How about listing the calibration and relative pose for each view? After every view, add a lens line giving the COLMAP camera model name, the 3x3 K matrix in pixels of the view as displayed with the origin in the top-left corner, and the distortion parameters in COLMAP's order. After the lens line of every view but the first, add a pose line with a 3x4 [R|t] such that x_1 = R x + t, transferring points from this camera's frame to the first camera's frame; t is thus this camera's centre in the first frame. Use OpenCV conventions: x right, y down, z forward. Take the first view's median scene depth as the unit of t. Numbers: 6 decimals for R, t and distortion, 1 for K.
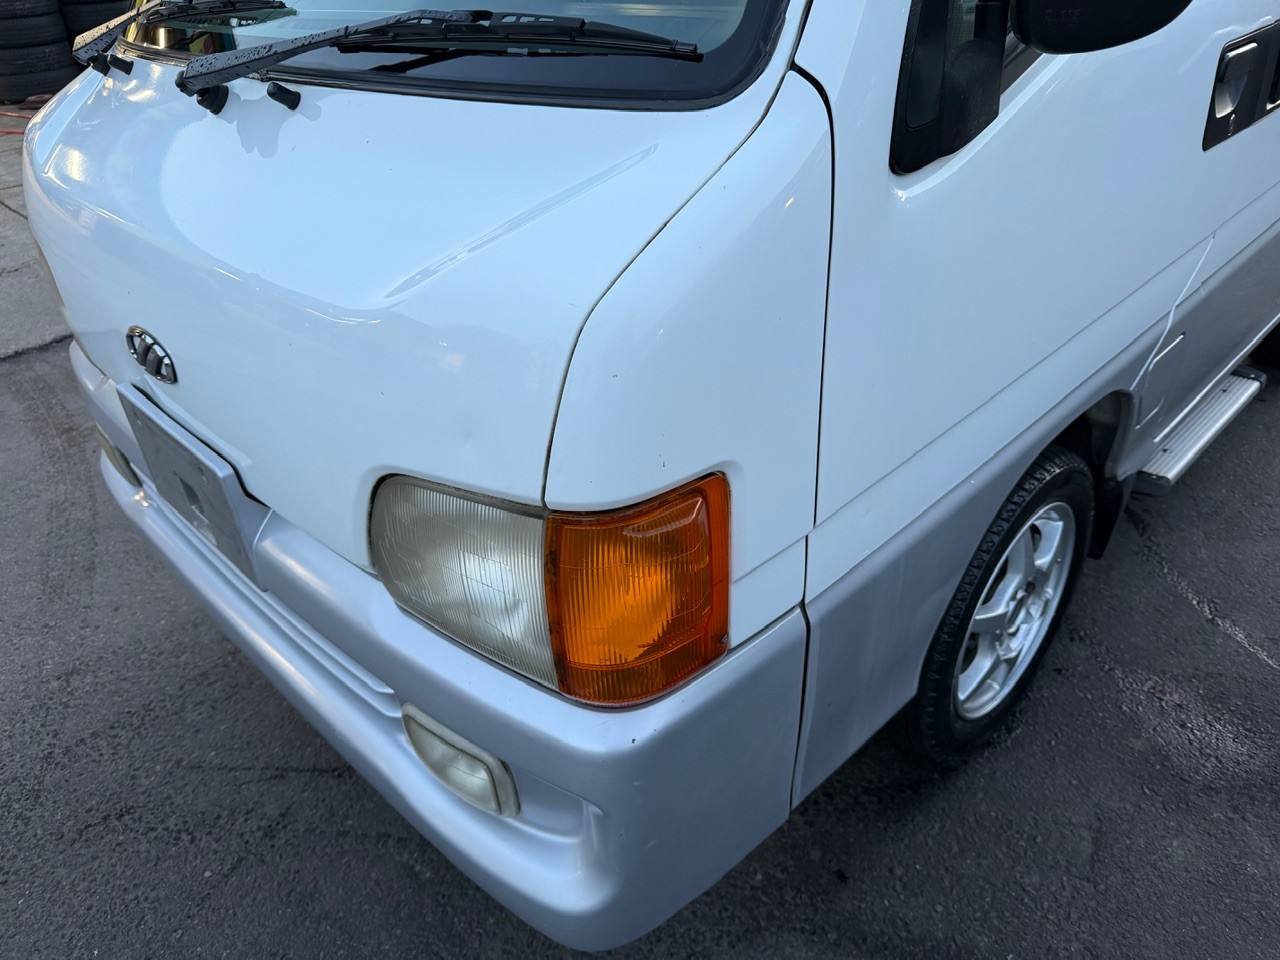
lens RADIAL K [[911.3, 0, 636.2], [0, 911.3, 488.0], [0, 0, 1]] dist [-0.011693, 0.004400]
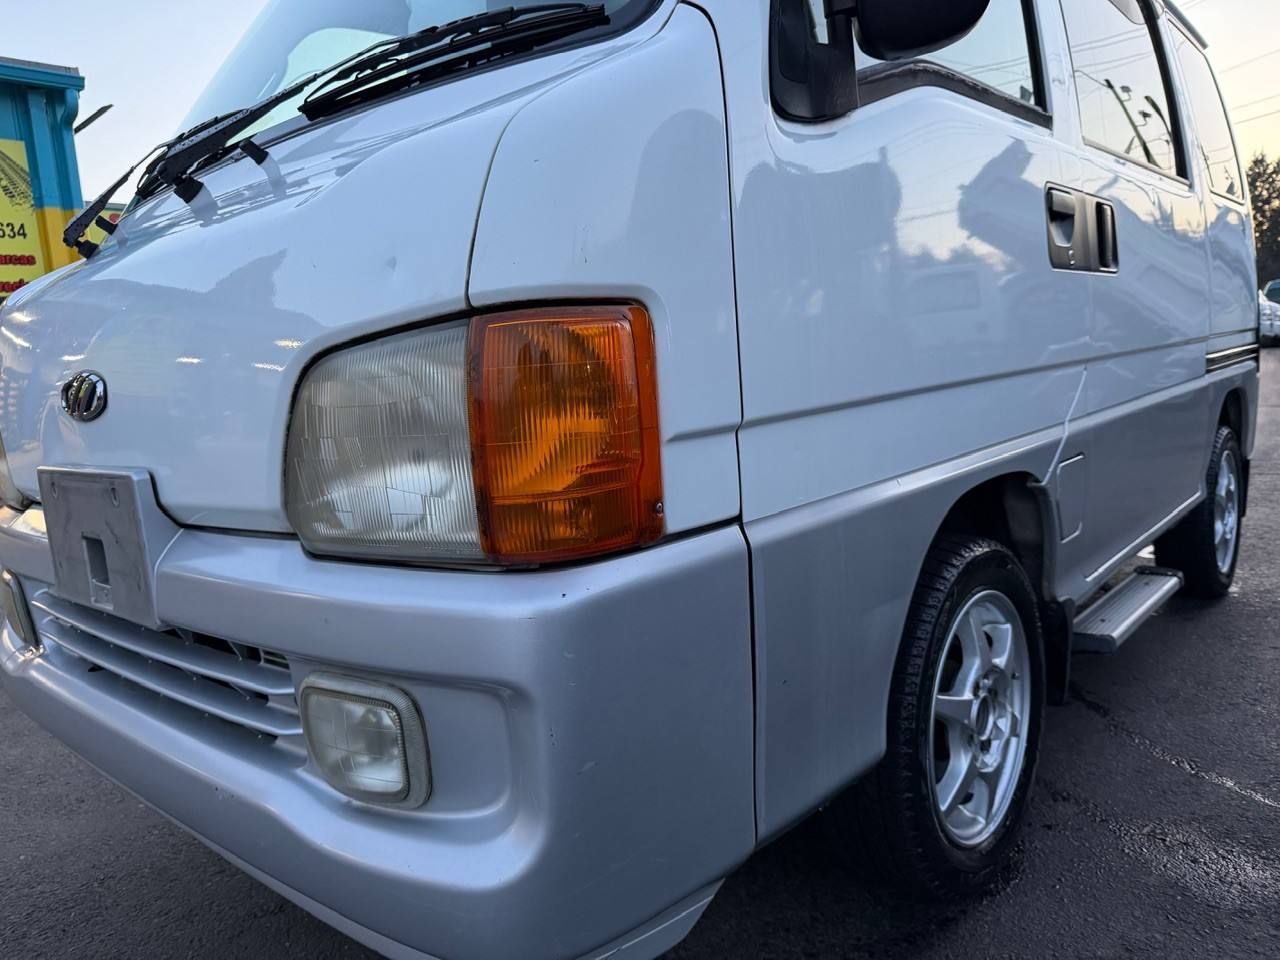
lens RADIAL K [[911.3, 0, 640.2], [0, 911.3, 487.8], [0, 0, 1]] dist [-0.011693, 0.004400]
pose [[0.997448, -0.021165, 0.068182, 0.007545], [0.048076, 0.905166, -0.422330, 0.290203], [-0.052778, 0.424530, 0.903874, 0.072099]]
